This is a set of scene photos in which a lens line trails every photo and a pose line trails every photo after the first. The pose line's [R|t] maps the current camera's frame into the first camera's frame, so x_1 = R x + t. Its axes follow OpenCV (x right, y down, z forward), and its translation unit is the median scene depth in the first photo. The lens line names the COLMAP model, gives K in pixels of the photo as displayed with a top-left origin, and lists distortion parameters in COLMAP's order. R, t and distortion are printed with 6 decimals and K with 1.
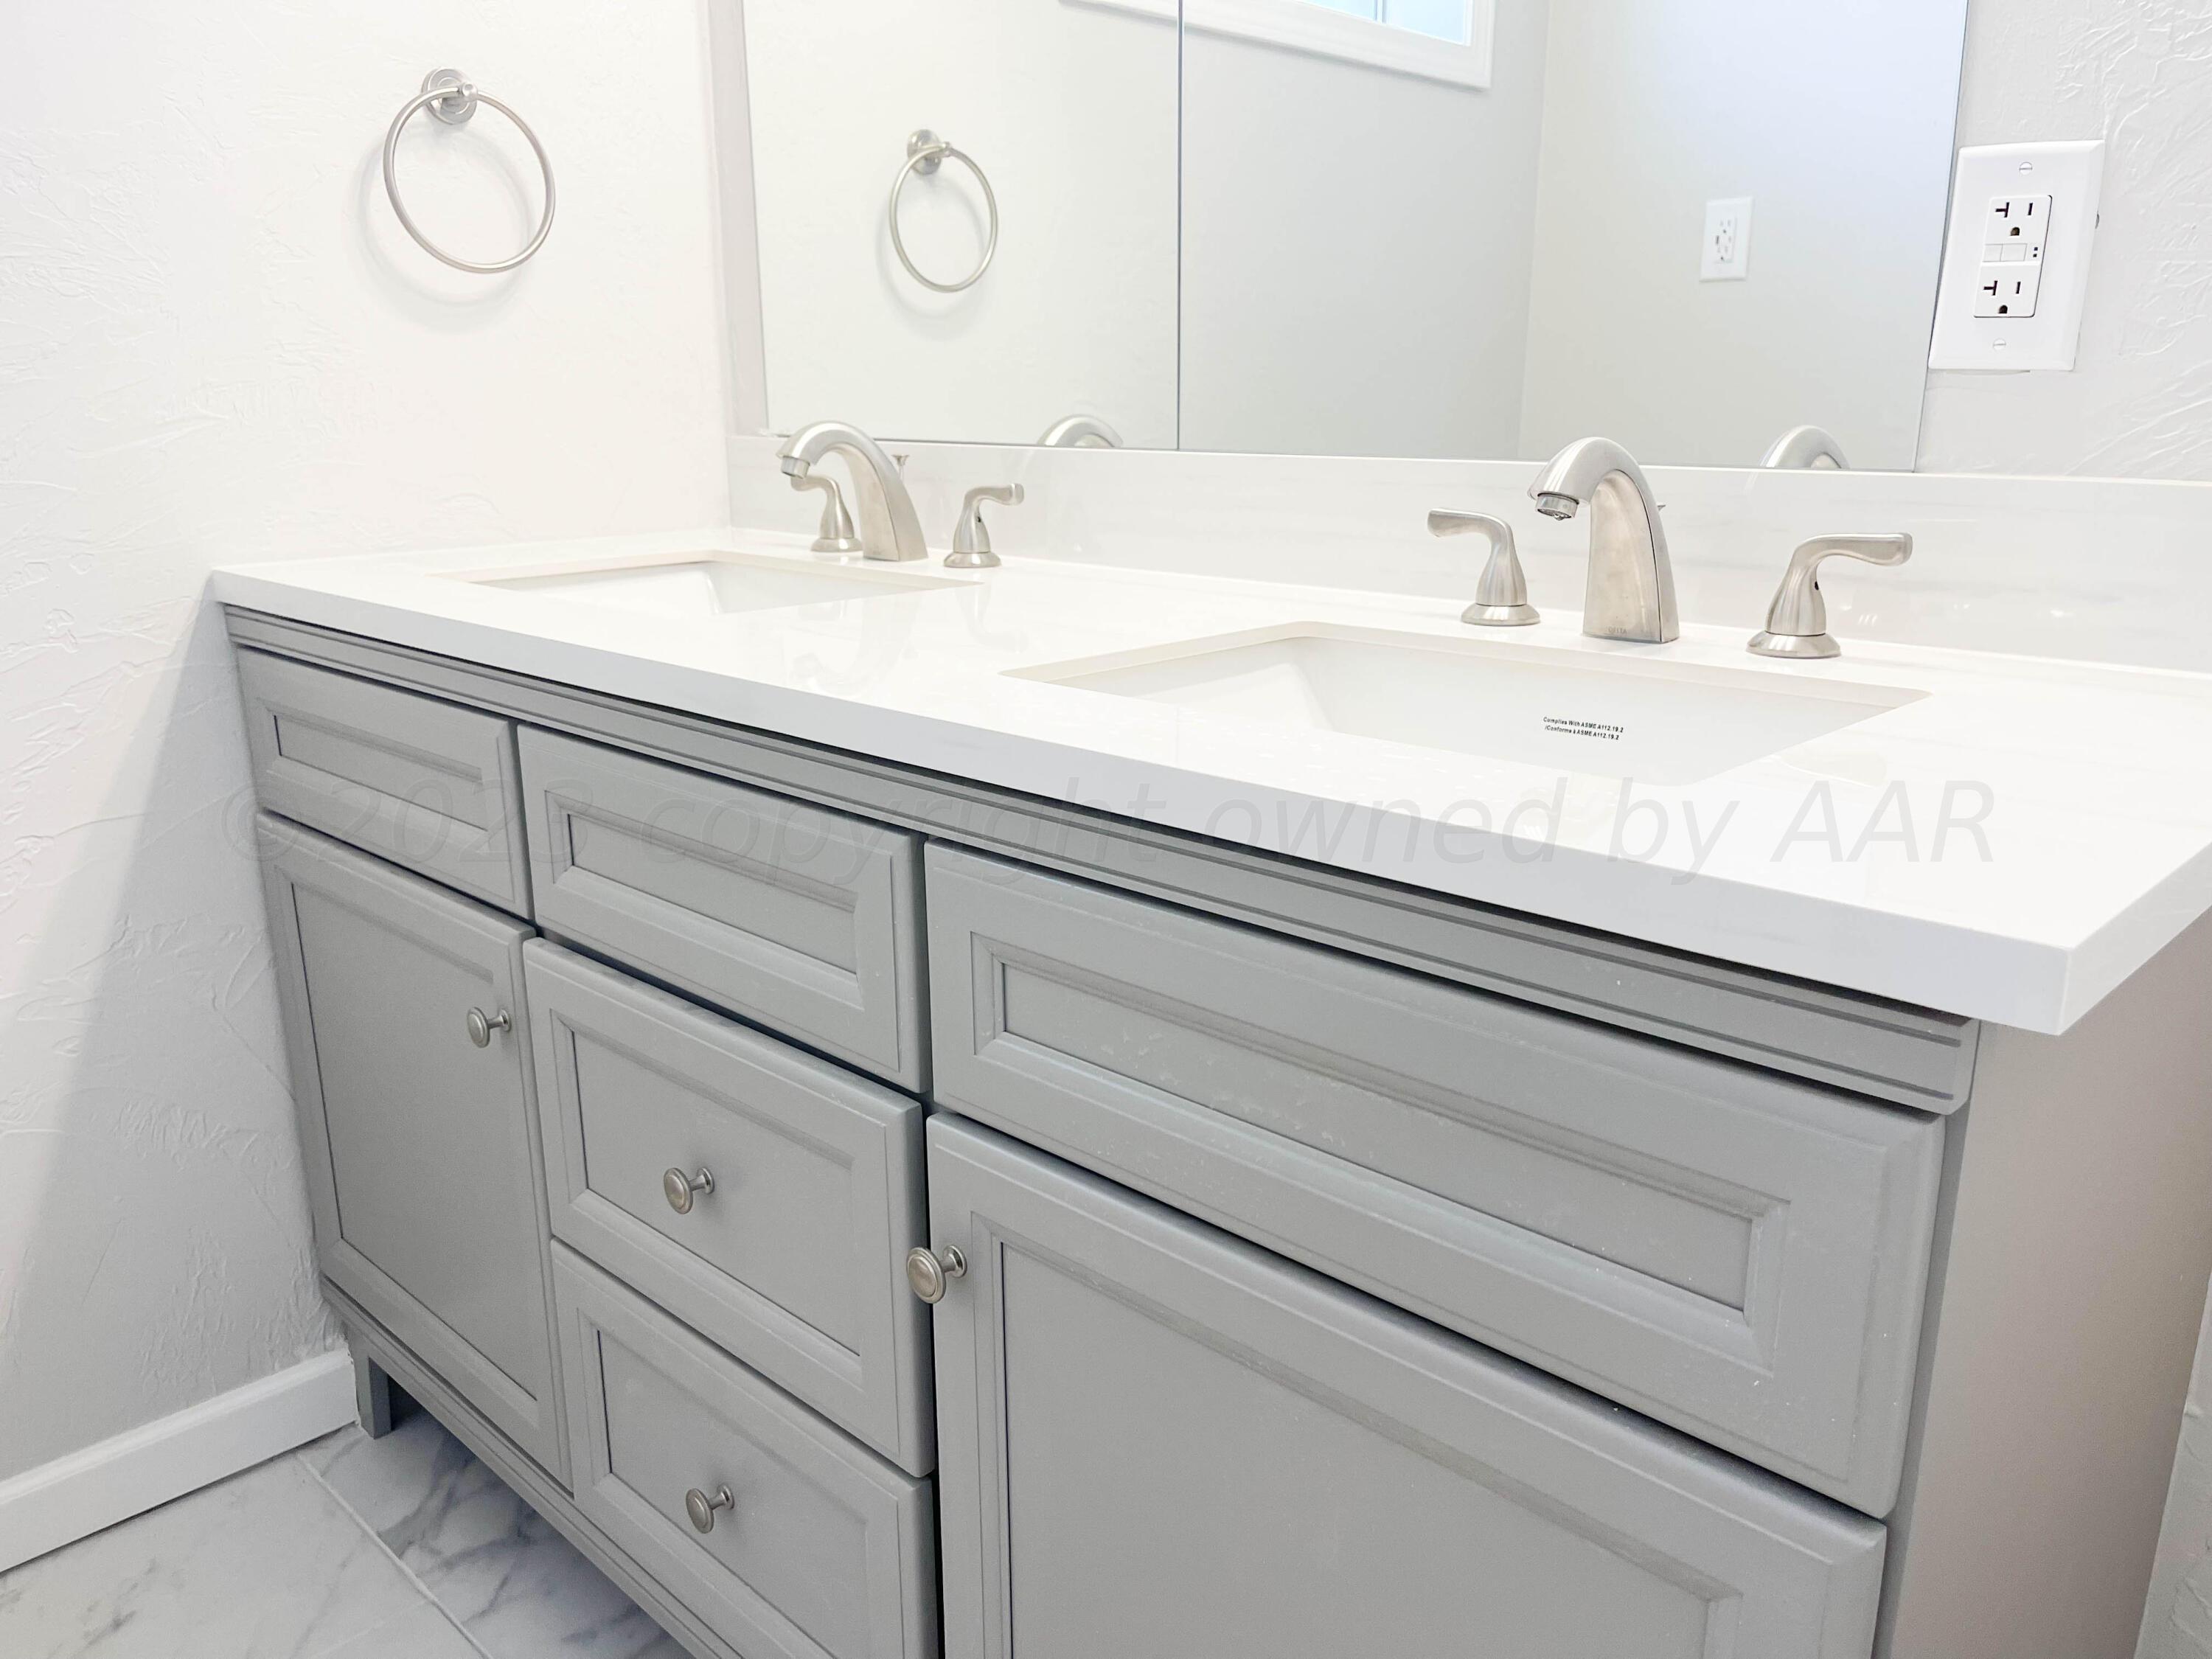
lens RADIAL K [[1684.6, 0, 1101.5], [0, 1684.6, 831.3], [0, 0, 1]] dist [0.011708, -0.025019]
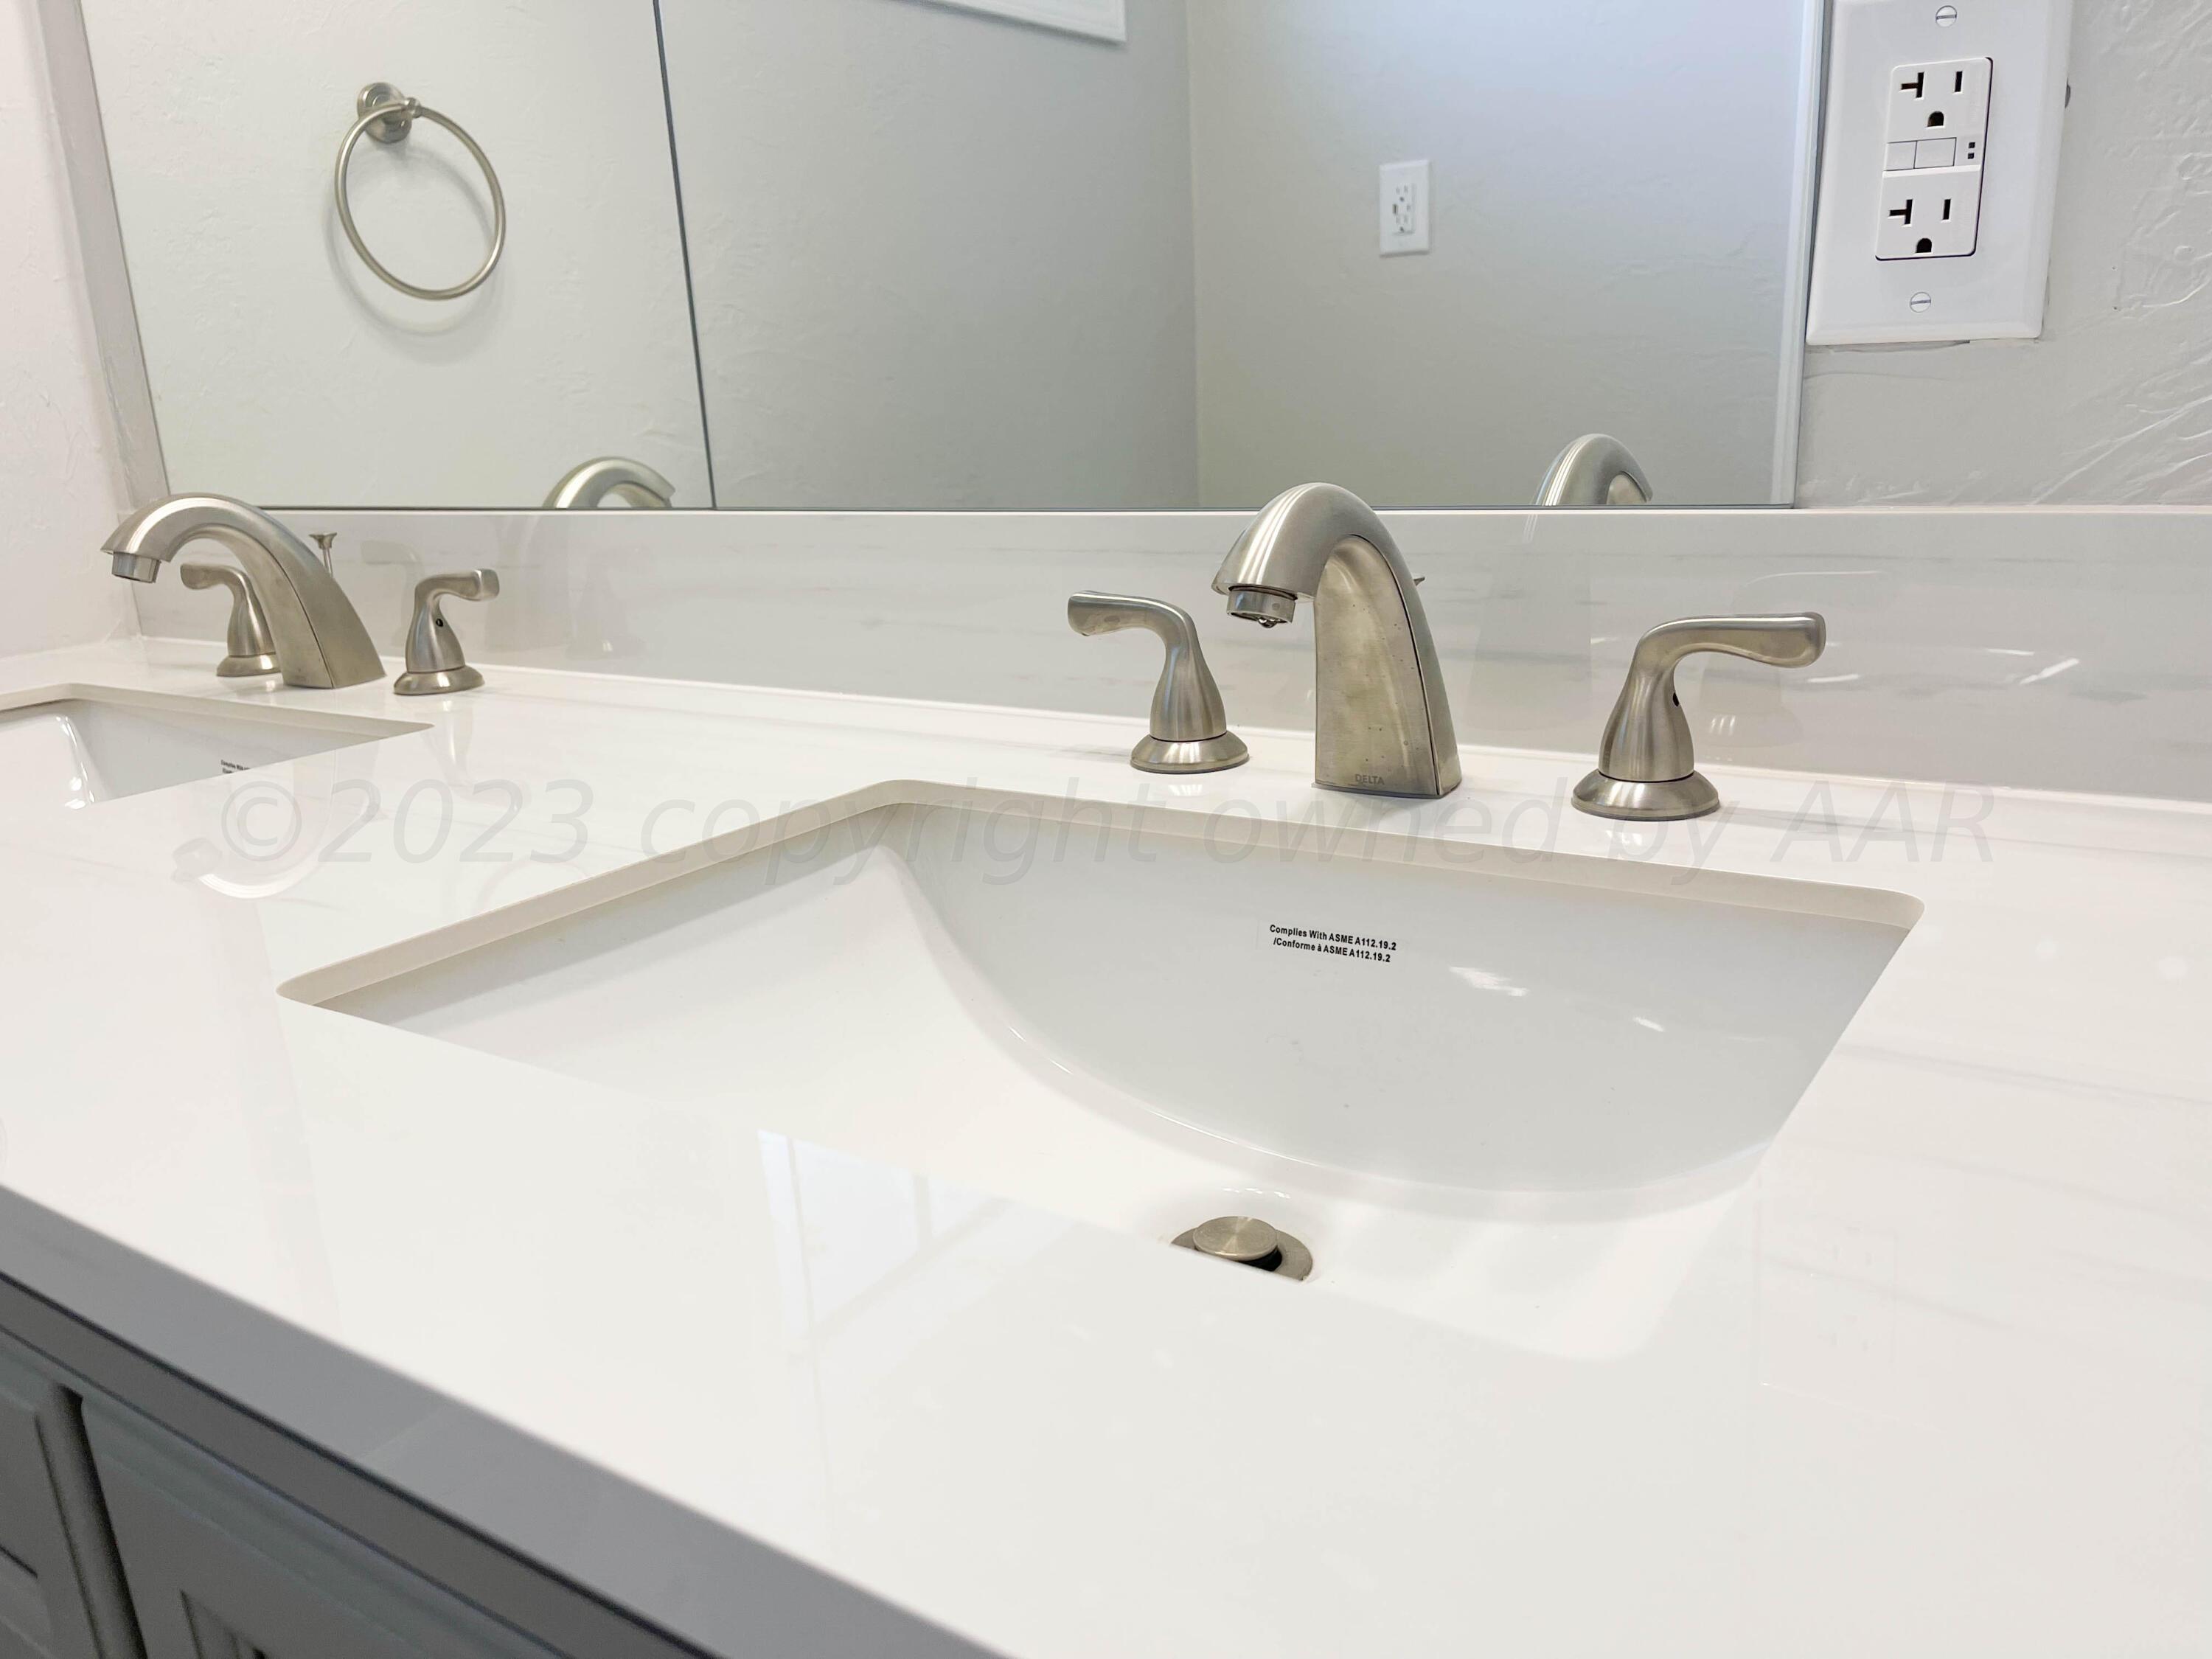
lens RADIAL K [[1684.6, 0, 1106.7], [0, 1684.6, 835.2], [0, 0, 1]] dist [0.011708, -0.025019]
pose [[0.982010, -0.091675, 0.165081, 0.094853], [0.091599, 0.995763, 0.008086, -0.103781], [-0.165123, 0.007181, 0.986247, 0.362543]]
